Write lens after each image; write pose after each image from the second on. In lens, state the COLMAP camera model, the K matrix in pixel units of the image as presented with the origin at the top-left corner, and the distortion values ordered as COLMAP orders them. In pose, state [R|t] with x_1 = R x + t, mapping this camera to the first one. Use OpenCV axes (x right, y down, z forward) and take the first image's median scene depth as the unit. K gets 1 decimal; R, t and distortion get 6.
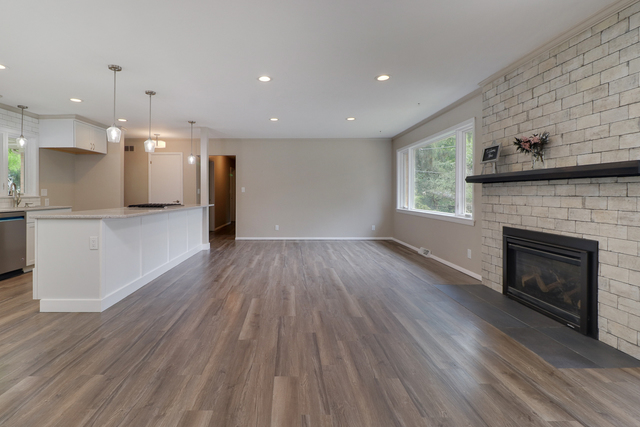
lens RADIAL K [[325.7, 0, 260.2], [0, 325.7, 198.7], [0, 0, 1]] dist [0.001708, -0.001963]
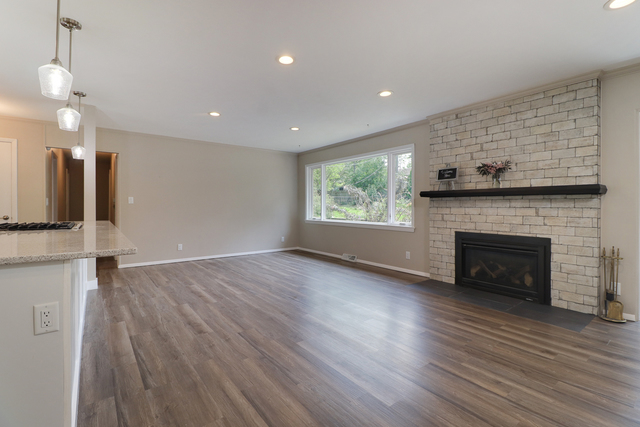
lens RADIAL K [[312.1, 0, 313.1], [0, 312.1, 209.7], [0, 0, 1]] dist [0.000880, -0.000823]
pose [[0.762556, -0.006305, 0.646891, -0.557114], [0.008842, 0.999961, -0.000677, -0.005218], [-0.646861, 0.006236, 0.762582, 0.499695]]
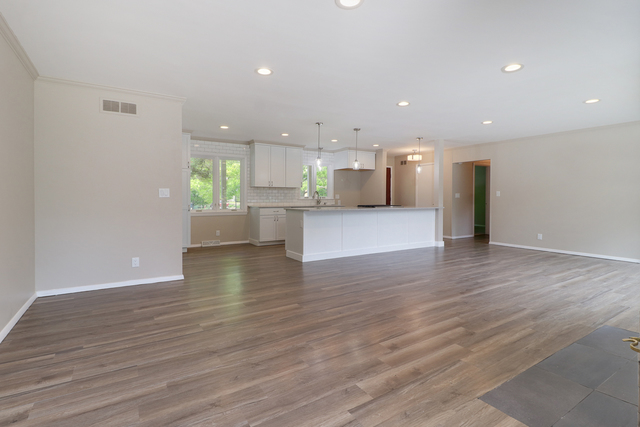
lens RADIAL K [[280.8, 0, 304.1], [0, 280.8, 198.2], [0, 0, 1]] dist [-0.002351, -0.000362]
pose [[0.564972, 0.005993, -0.825089, 0.882202], [-0.016375, 0.999858, -0.003950, -0.003473], [0.824948, 0.015742, 0.564990, 0.127151]]
